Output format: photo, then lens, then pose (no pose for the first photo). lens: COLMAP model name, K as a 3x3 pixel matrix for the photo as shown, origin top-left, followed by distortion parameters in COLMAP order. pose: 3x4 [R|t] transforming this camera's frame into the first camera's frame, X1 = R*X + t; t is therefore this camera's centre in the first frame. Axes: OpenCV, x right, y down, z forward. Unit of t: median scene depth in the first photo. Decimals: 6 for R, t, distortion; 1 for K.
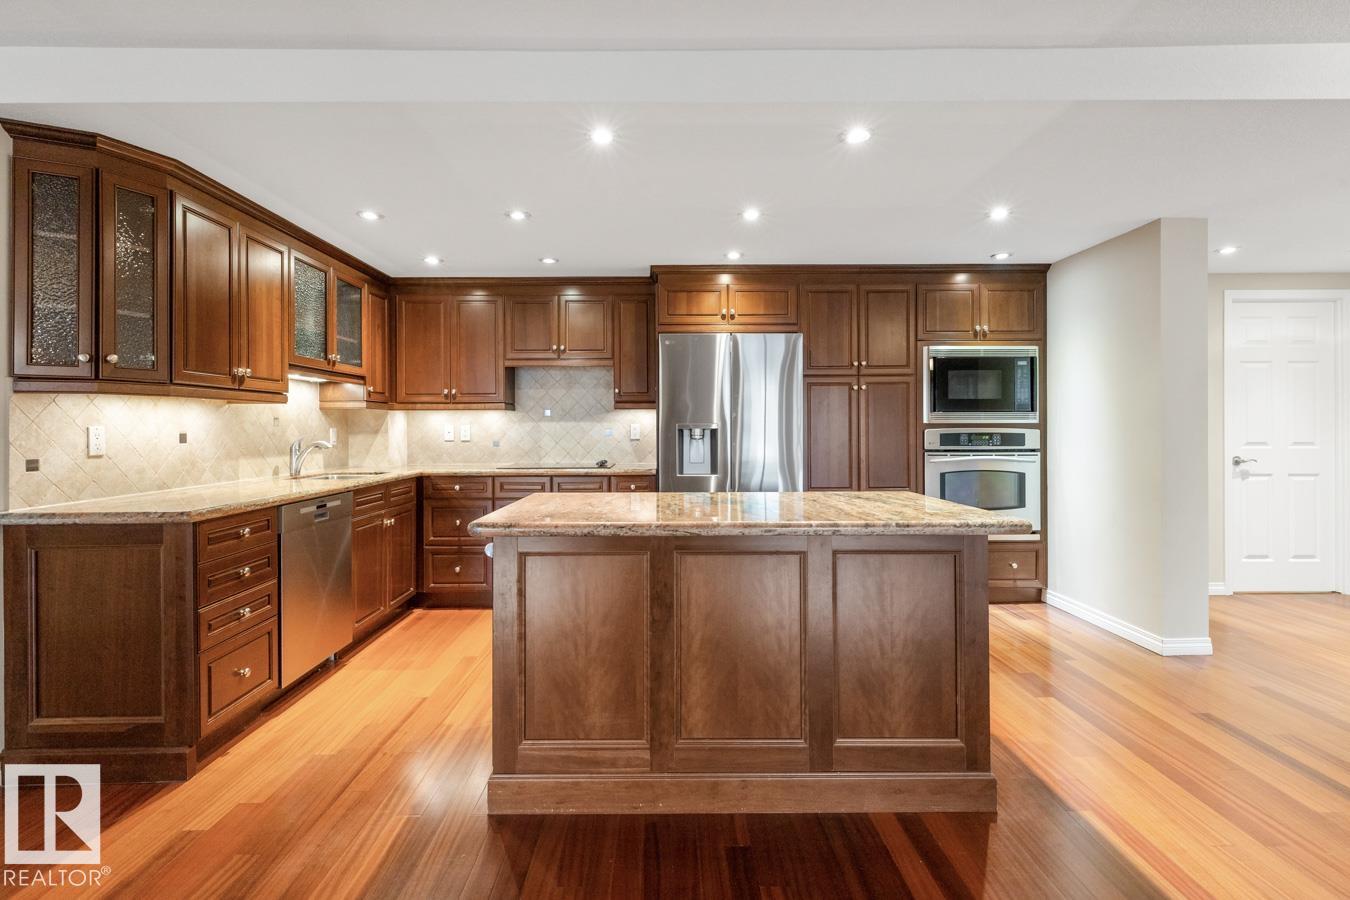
lens RADIAL K [[630.5, 0, 672.9], [0, 630.5, 427.0], [0, 0, 1]] dist [0.002792, -0.000184]
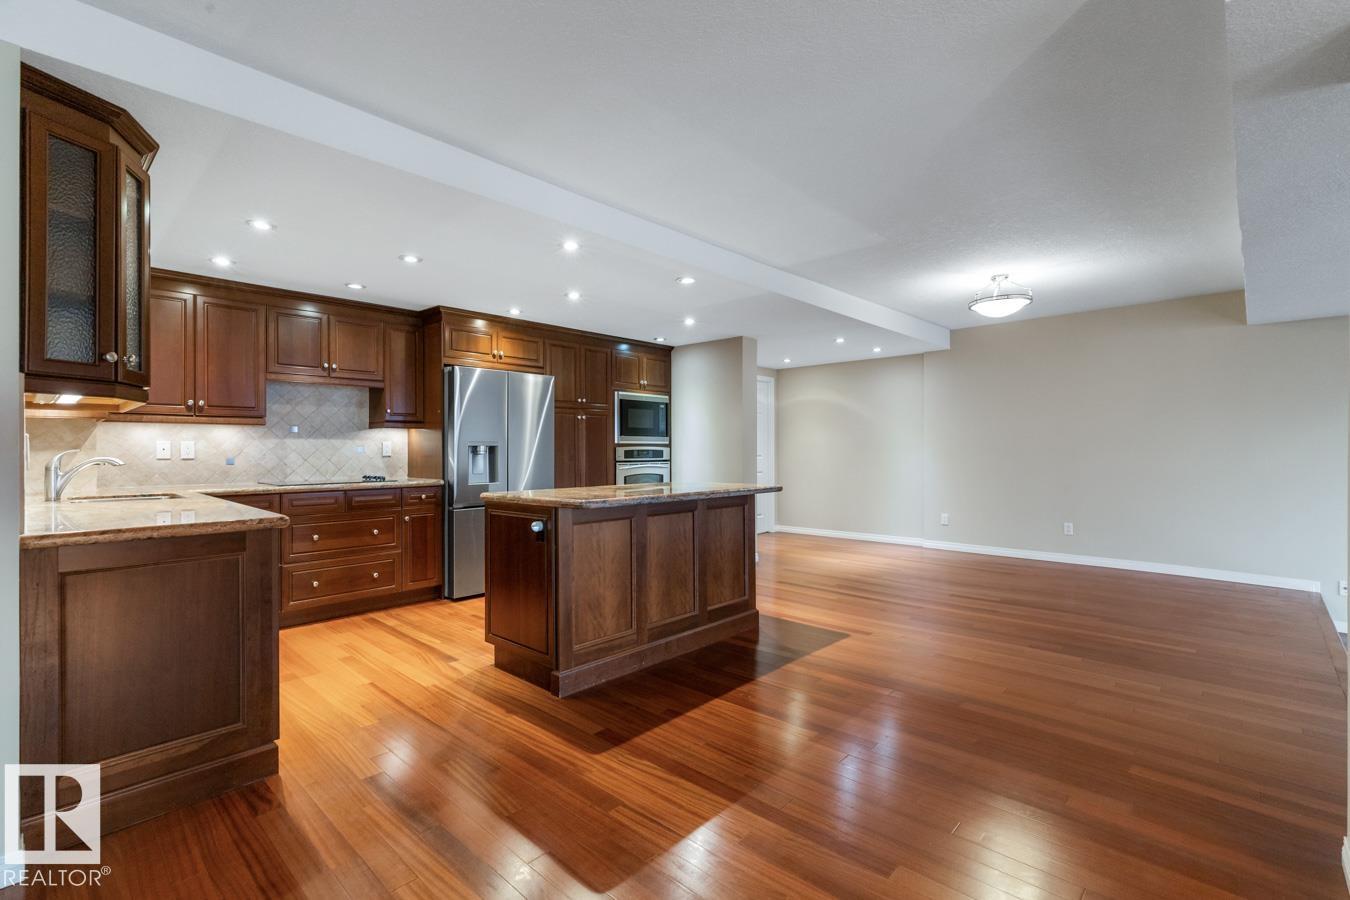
lens RADIAL K [[630.5, 0, 667.6], [0, 630.5, 449.4], [0, 0, 1]] dist [0.002792, -0.000184]
pose [[0.684984, 0.002840, 0.728553, -0.599110], [-0.000755, 0.999995, -0.003189, 0.013091], [-0.728558, 0.001635, 0.684982, -0.106214]]
